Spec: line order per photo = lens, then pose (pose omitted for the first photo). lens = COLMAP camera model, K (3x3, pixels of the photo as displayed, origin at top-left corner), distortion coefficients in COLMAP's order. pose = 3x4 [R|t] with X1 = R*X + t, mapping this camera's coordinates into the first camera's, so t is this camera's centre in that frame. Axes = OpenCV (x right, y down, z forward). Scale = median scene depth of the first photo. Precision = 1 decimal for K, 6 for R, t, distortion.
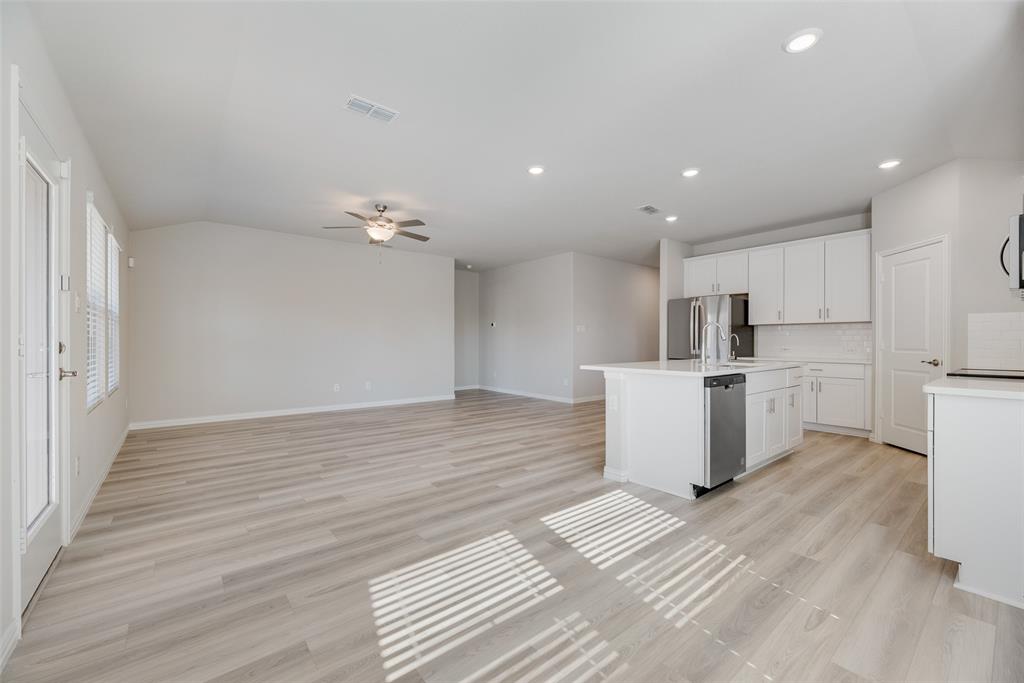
lens RADIAL K [[413.4, 0, 512.6], [0, 413.4, 343.1], [0, 0, 1]] dist [0.001273, -0.000009]
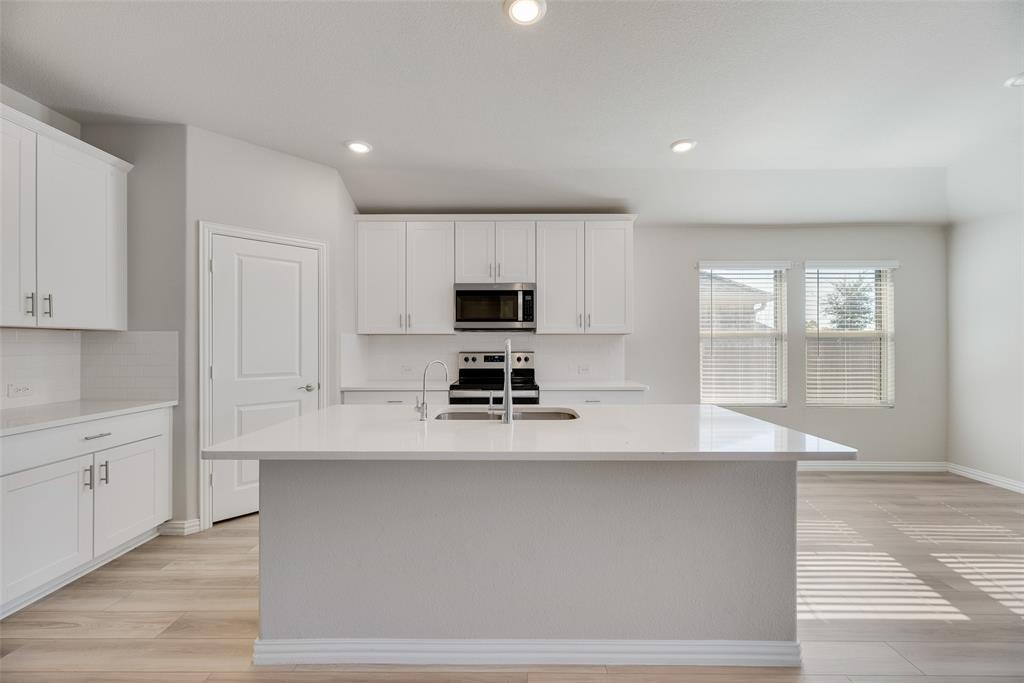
lens RADIAL K [[413.4, 0, 512.6], [0, 413.4, 343.1], [0, 0, 1]] dist [0.001273, -0.000009]
pose [[-0.773765, -0.001625, 0.633470, 0.284147], [0.000162, 0.999996, 0.002762, -0.085056], [-0.633472, 0.002240, -0.773762, 2.563485]]
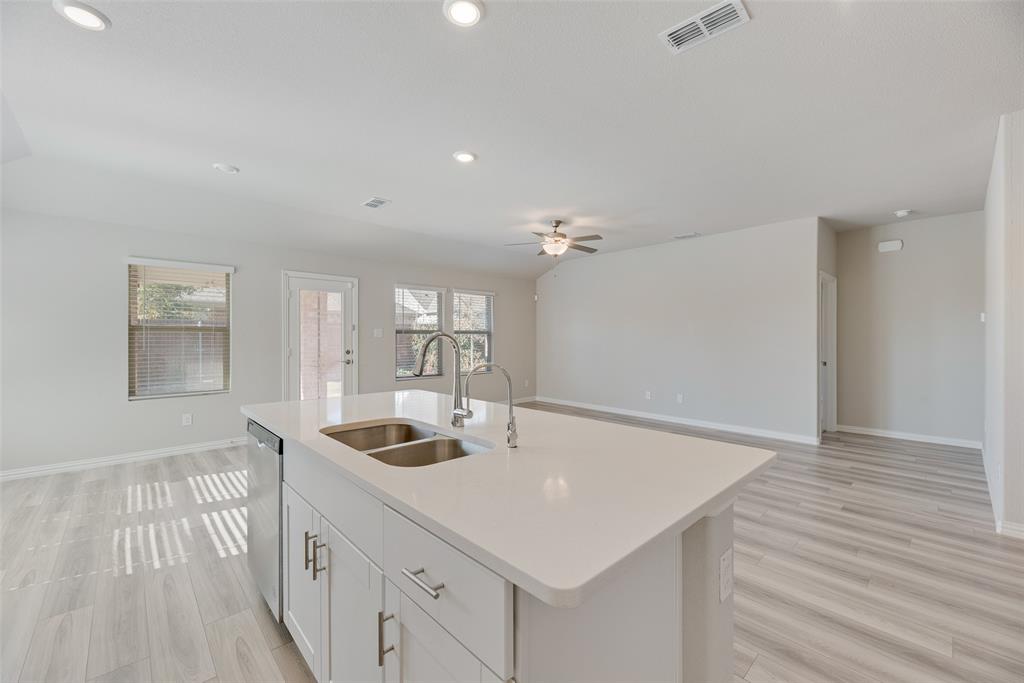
lens RADIAL K [[410.8, 0, 511.9], [0, 410.8, 339.2], [0, 0, 1]] dist [0.000333, -0.000190]
pose [[0.072000, 0.002416, -0.997402, 1.687240], [-0.003834, 0.999990, 0.002145, -0.083713], [0.997397, 0.003670, 0.072009, 1.915422]]
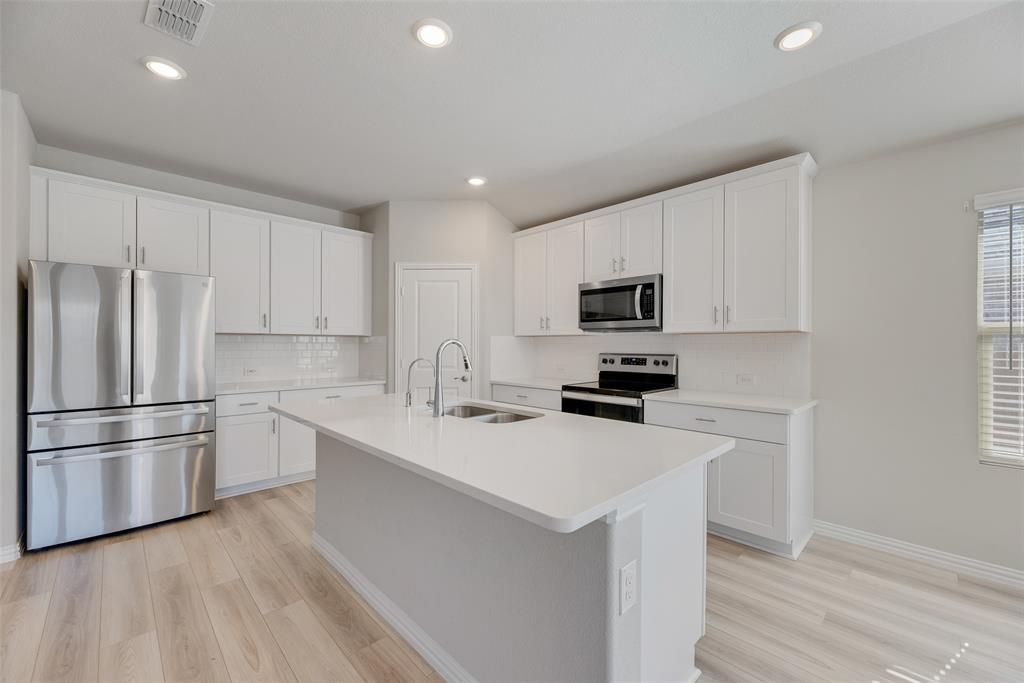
lens RADIAL K [[413.4, 0, 512.6], [0, 413.4, 343.1], [0, 0, 1]] dist [0.001273, -0.000009]
pose [[-0.086568, 0.000700, 0.996246, -0.133089], [-0.000469, 1.000000, -0.000743, -0.082567], [-0.996246, -0.000531, -0.086567, 1.779168]]
